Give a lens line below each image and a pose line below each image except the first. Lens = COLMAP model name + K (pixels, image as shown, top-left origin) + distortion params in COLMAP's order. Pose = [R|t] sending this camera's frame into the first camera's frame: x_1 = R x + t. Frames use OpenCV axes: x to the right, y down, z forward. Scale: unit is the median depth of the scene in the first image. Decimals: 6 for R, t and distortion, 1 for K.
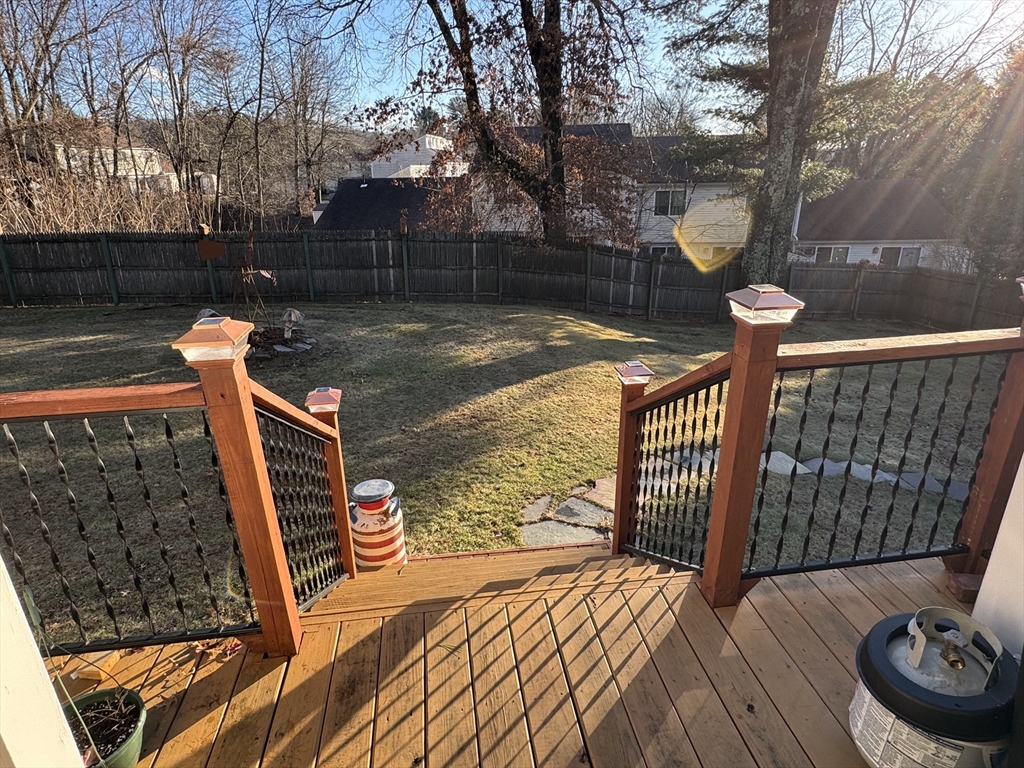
lens RADIAL K [[577.0, 0, 505.5], [0, 577.0, 387.4], [0, 0, 1]] dist [-0.004760, 0.001722]
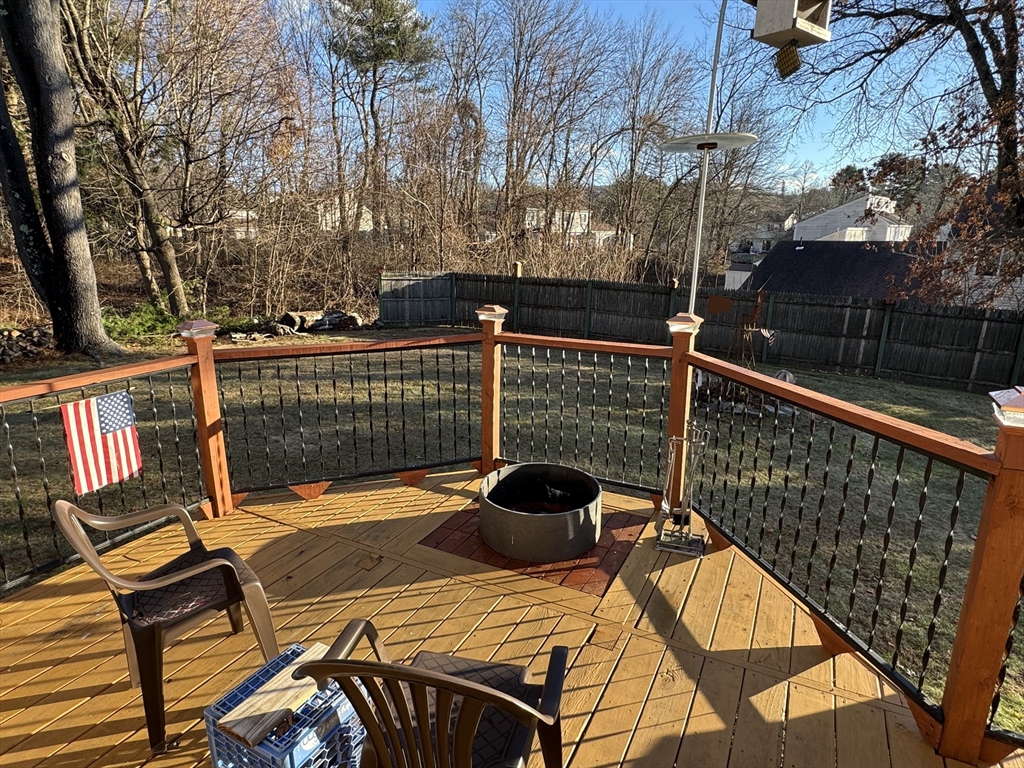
lens RADIAL K [[577.0, 0, 509.0], [0, 577.0, 391.0], [0, 0, 1]] dist [-0.004760, 0.001722]
pose [[0.810033, 0.169821, -0.561256, -0.132344], [-0.219414, 0.975394, -0.021541, 0.013514], [0.543788, 0.140596, 0.827362, -0.033947]]
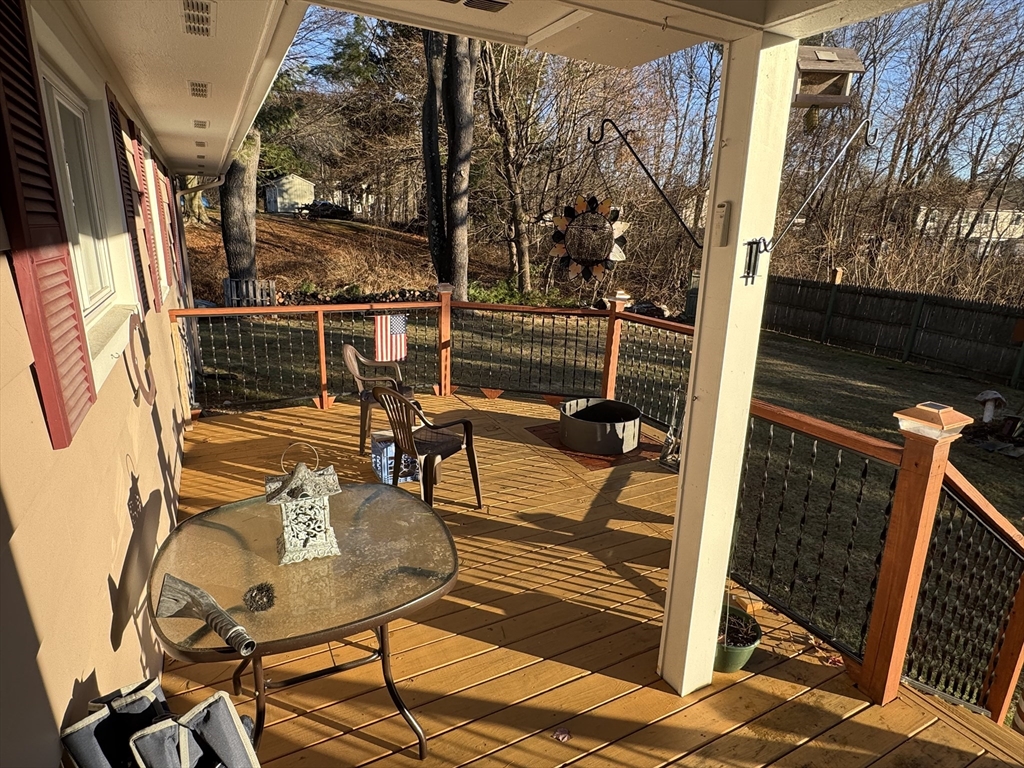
lens RADIAL K [[577.0, 0, 510.5], [0, 577.0, 385.9], [0, 0, 1]] dist [-0.004760, 0.001722]
pose [[0.340278, 0.278703, -0.898073, 0.025639], [-0.362921, 0.919992, 0.147995, -0.000663], [0.867467, 0.275570, 0.414200, -0.028800]]
